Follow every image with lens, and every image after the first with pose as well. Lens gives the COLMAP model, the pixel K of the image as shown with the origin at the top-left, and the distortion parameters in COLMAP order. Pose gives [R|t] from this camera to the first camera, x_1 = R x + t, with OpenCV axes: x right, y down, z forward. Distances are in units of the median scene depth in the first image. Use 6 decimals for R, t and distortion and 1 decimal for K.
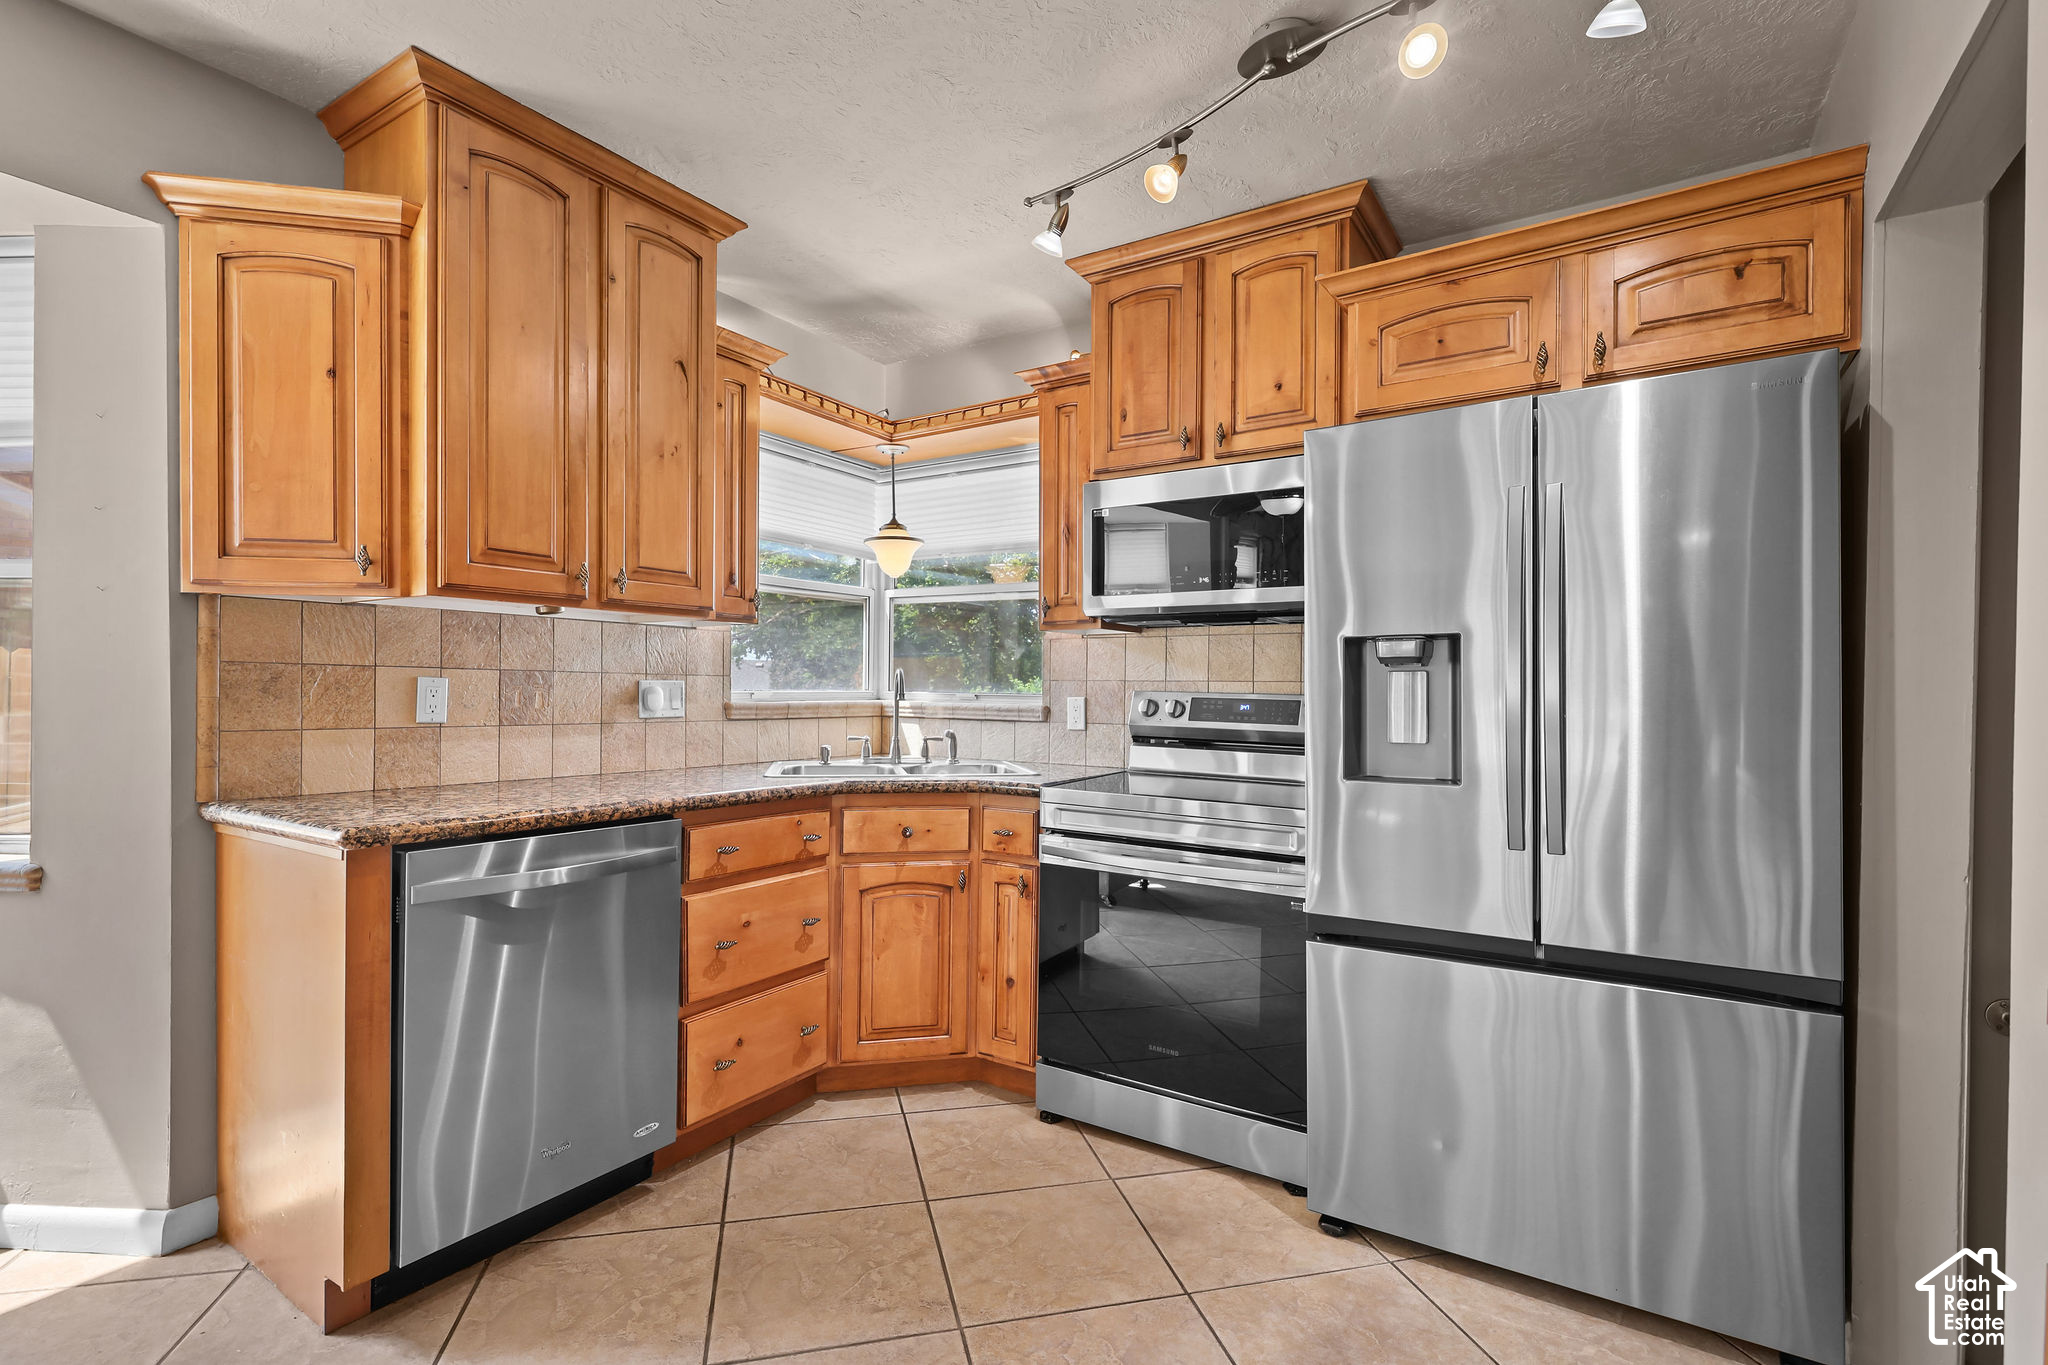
lens RADIAL K [[921.7, 0, 1035.7], [0, 921.7, 691.0], [0, 0, 1]] dist [-0.004588, 0.002635]
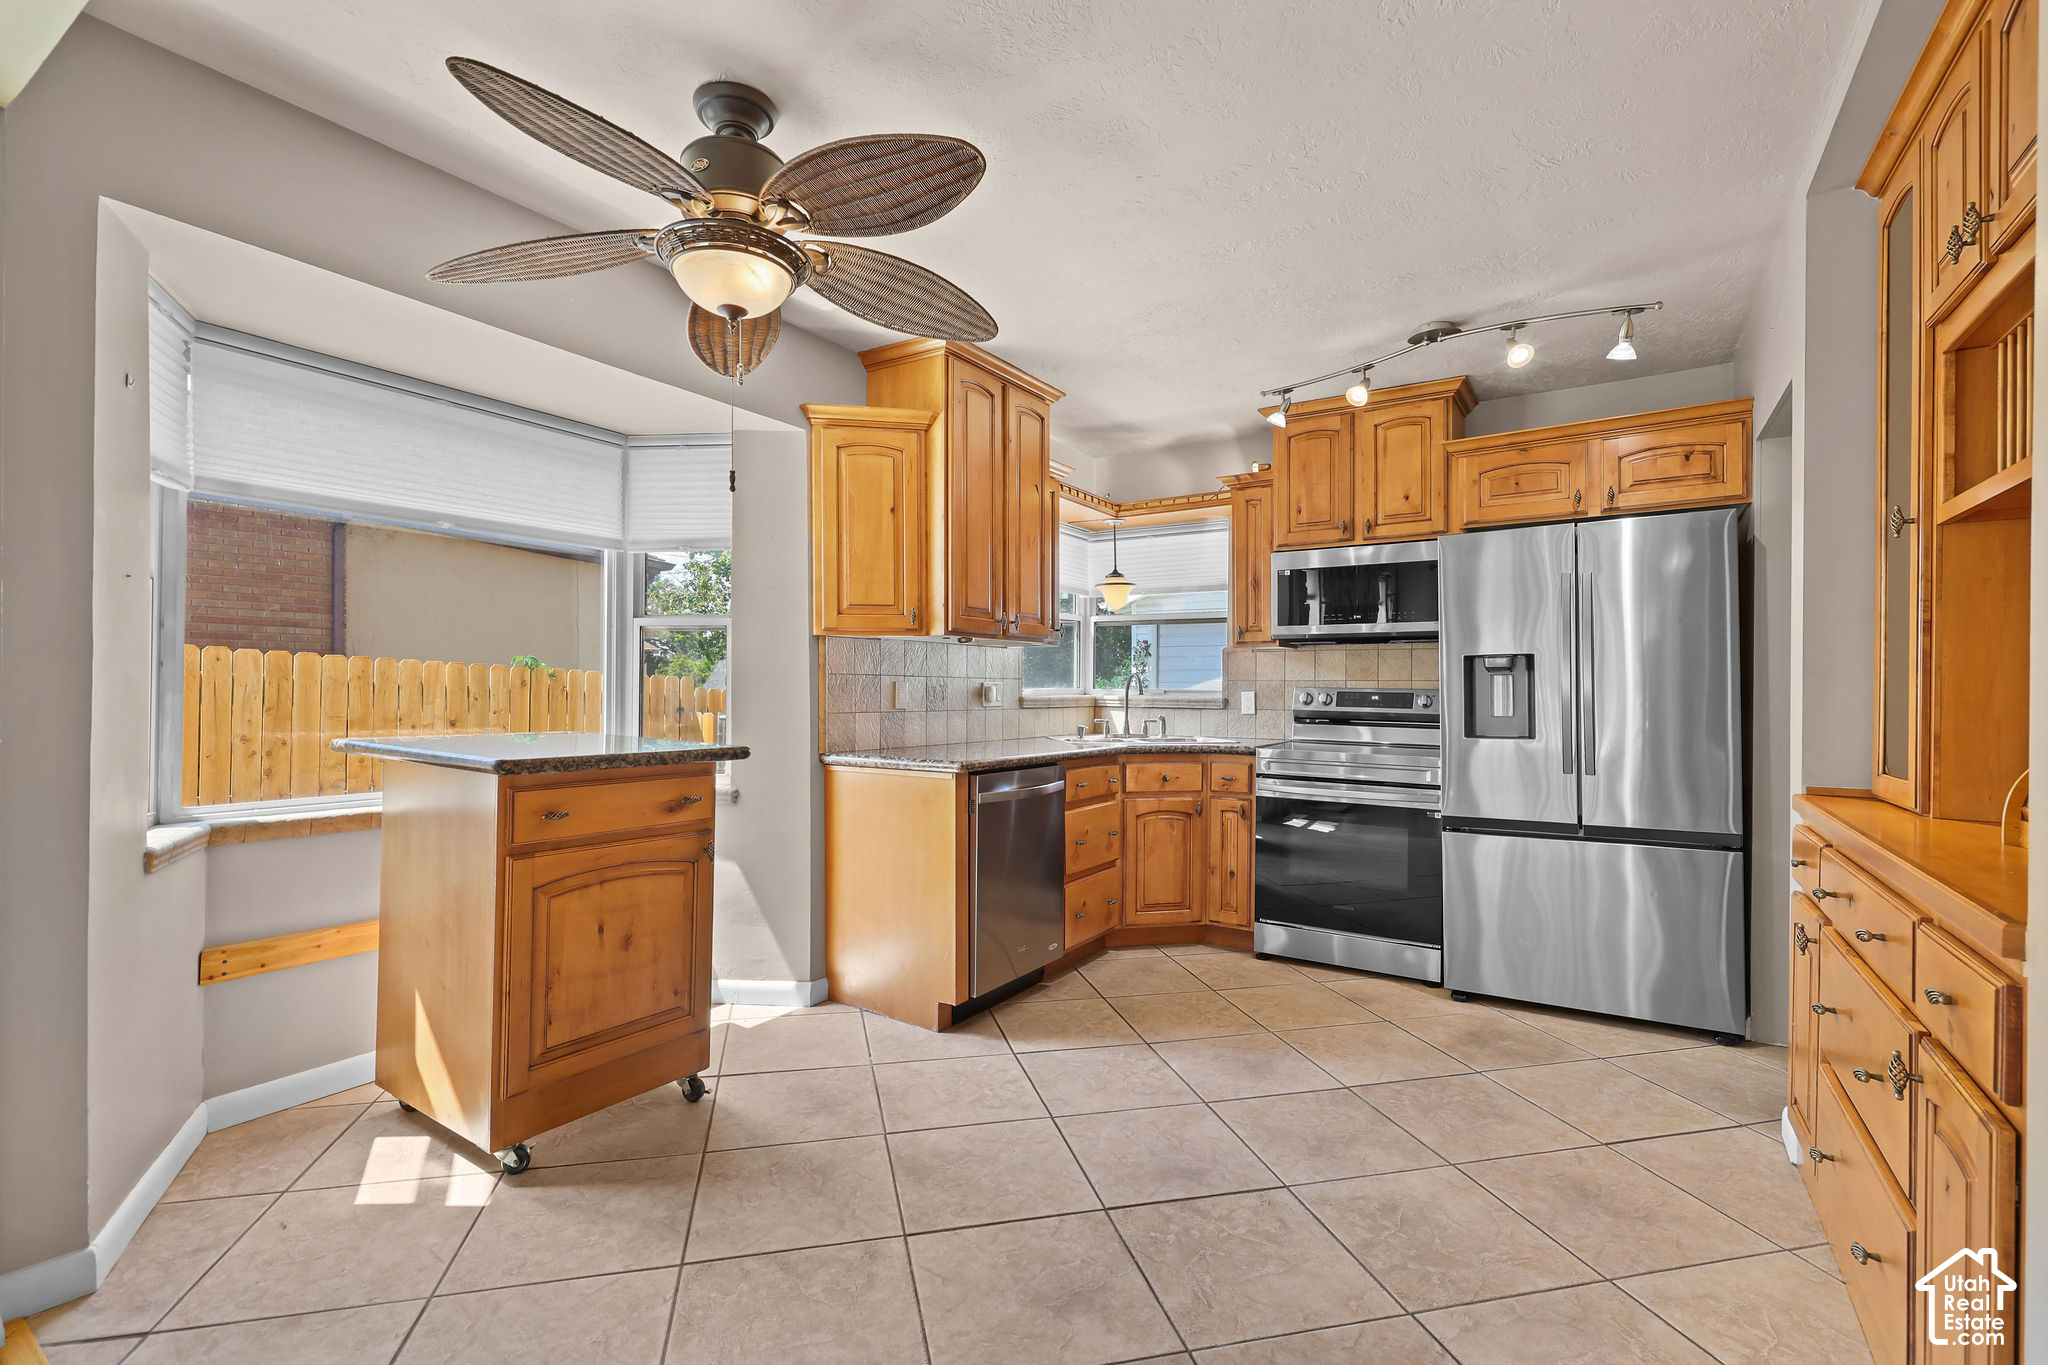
lens RADIAL K [[921.7, 0, 1016.2], [0, 921.7, 683.1], [0, 0, 1]] dist [-0.004588, 0.002635]
pose [[0.999980, -0.005780, -0.002560, -0.475228], [0.005764, 0.999965, -0.006092, -0.000766], [0.002595, 0.006077, 0.999978, -0.694652]]
